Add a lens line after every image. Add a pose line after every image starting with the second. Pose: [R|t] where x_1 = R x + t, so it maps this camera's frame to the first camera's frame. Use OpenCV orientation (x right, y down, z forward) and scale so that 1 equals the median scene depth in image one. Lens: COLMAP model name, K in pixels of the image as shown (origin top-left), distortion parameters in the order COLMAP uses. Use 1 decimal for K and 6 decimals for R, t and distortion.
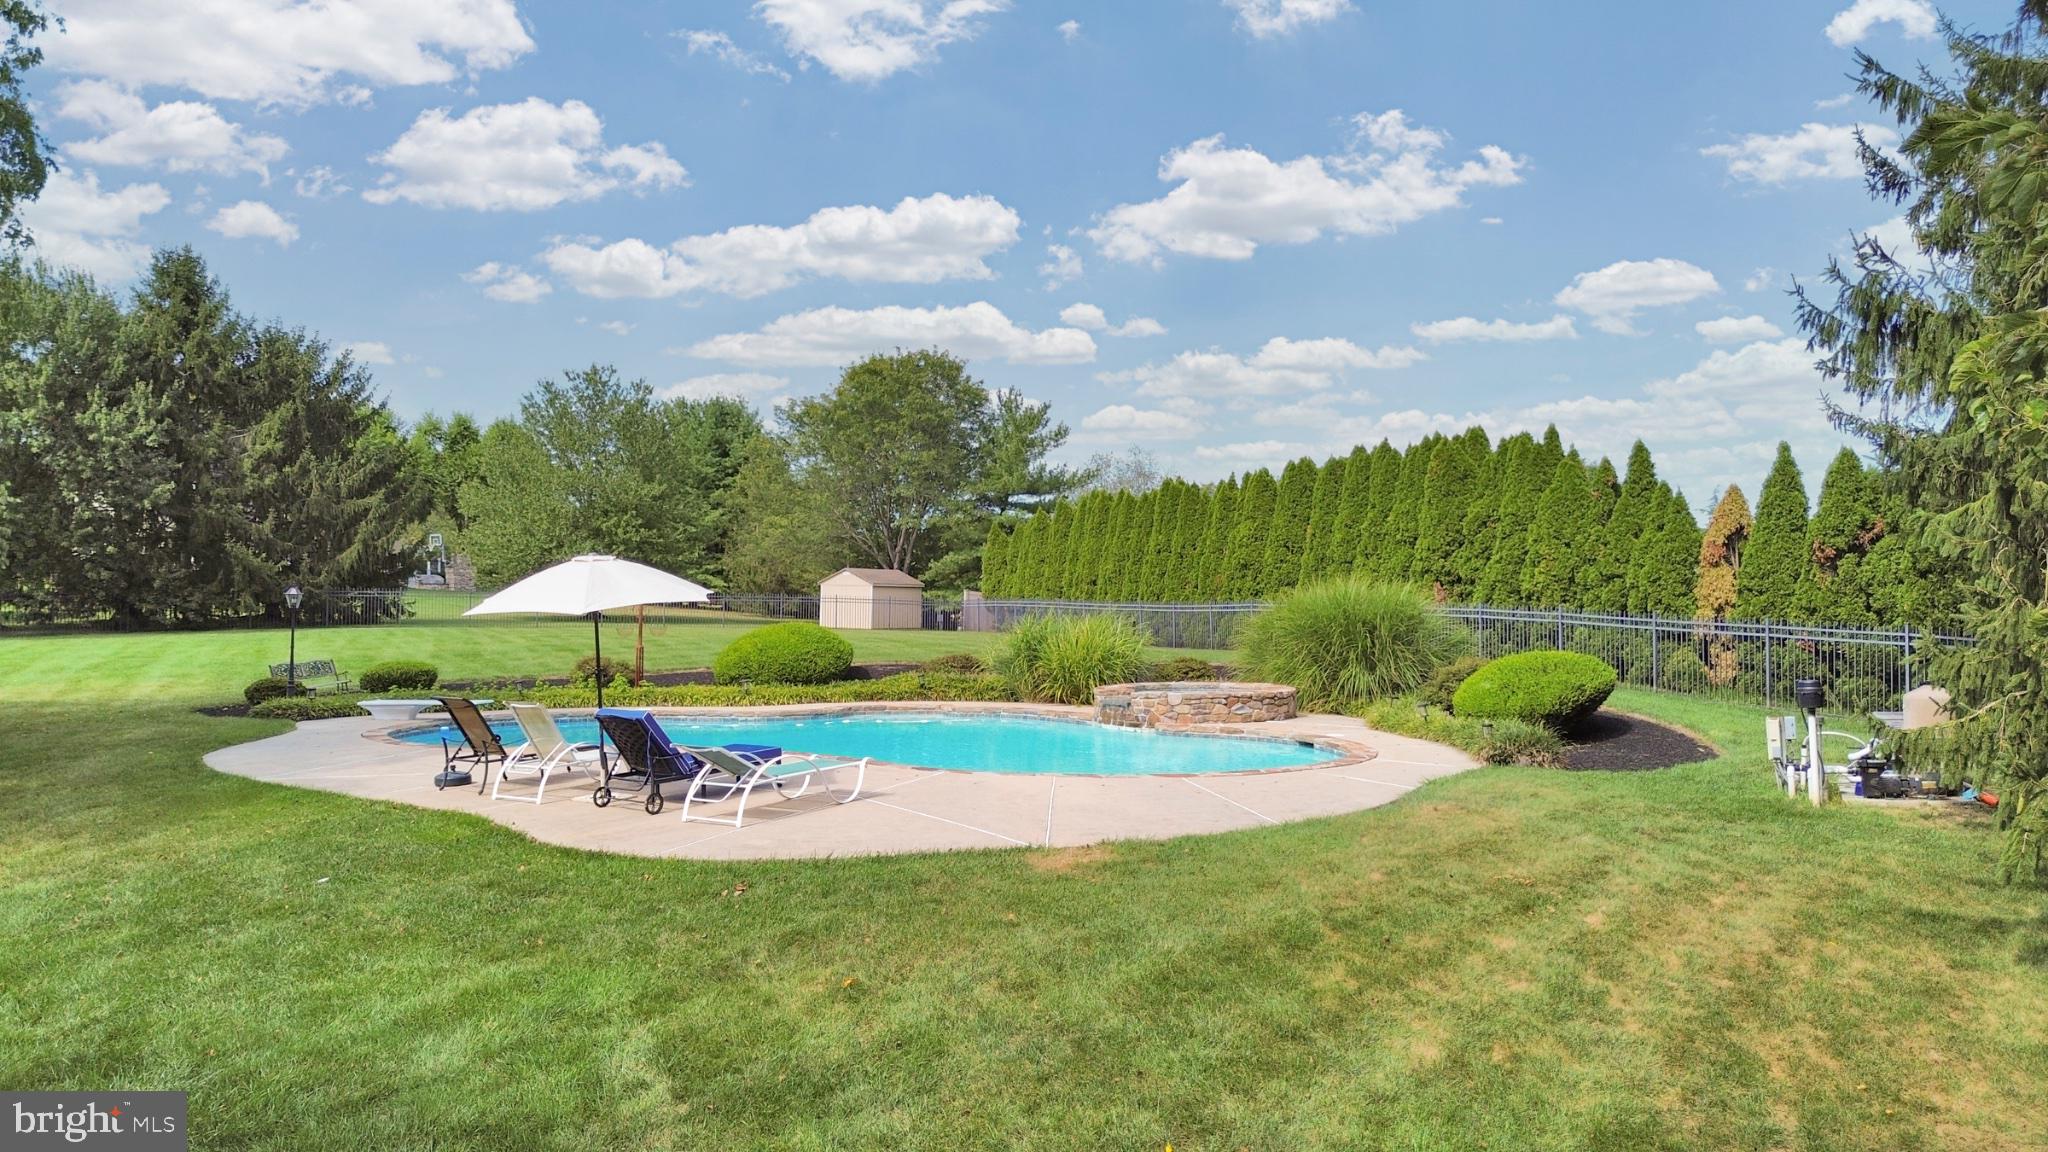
lens RADIAL K [[1452.8, 0, 1024.0], [0, 1452.8, 576.0], [0, 0, 1]] dist [0.063784, -0.050719]
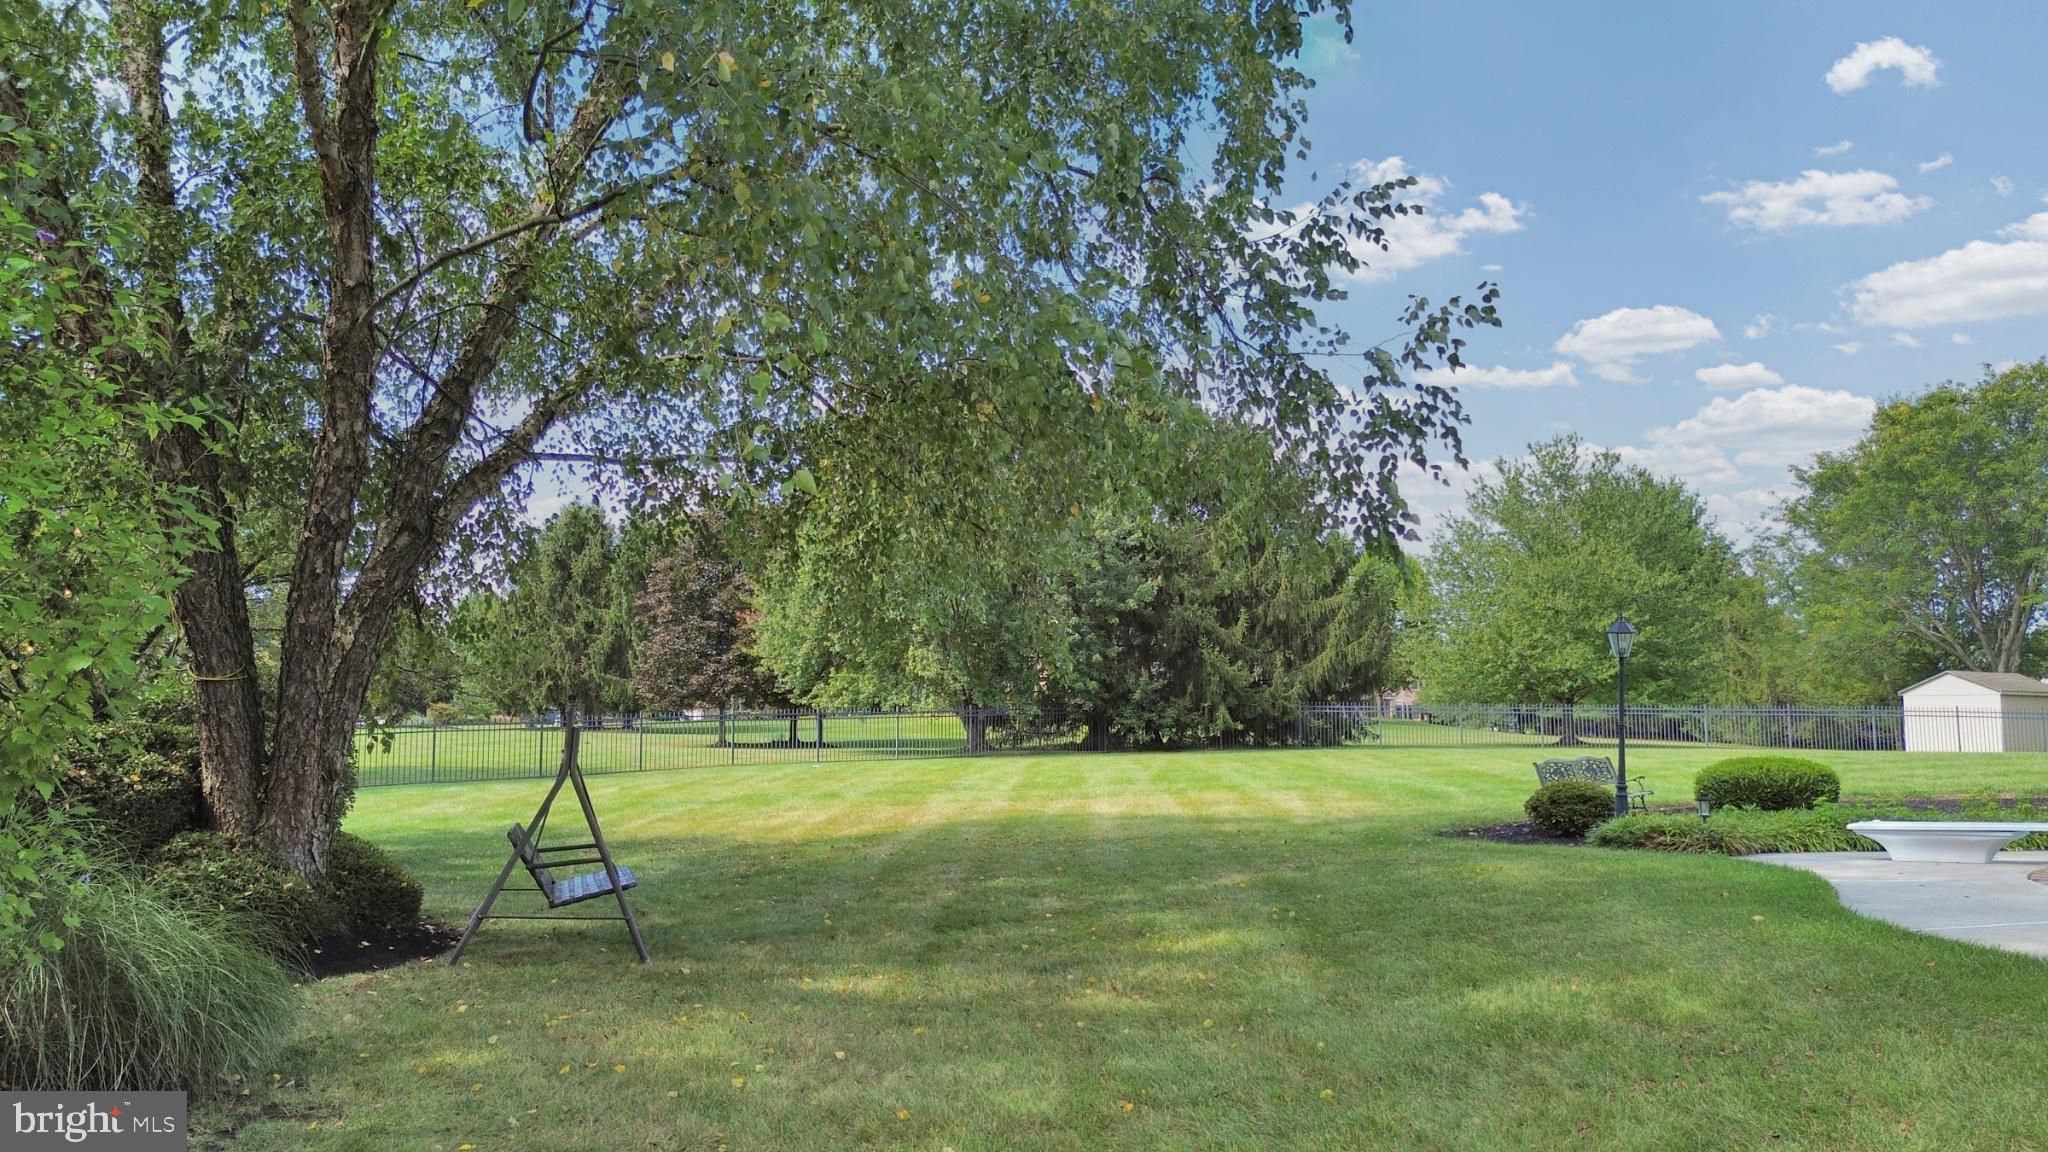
lens RADIAL K [[1452.8, 0, 1024.0], [0, 1452.8, 576.0], [0, 0, 1]] dist [0.063784, -0.050719]
pose [[0.861675, -0.061759, -0.503689, -0.183939], [0.010749, 0.994565, -0.103557, 0.022270], [0.507347, 0.083818, 0.857656, 0.185599]]
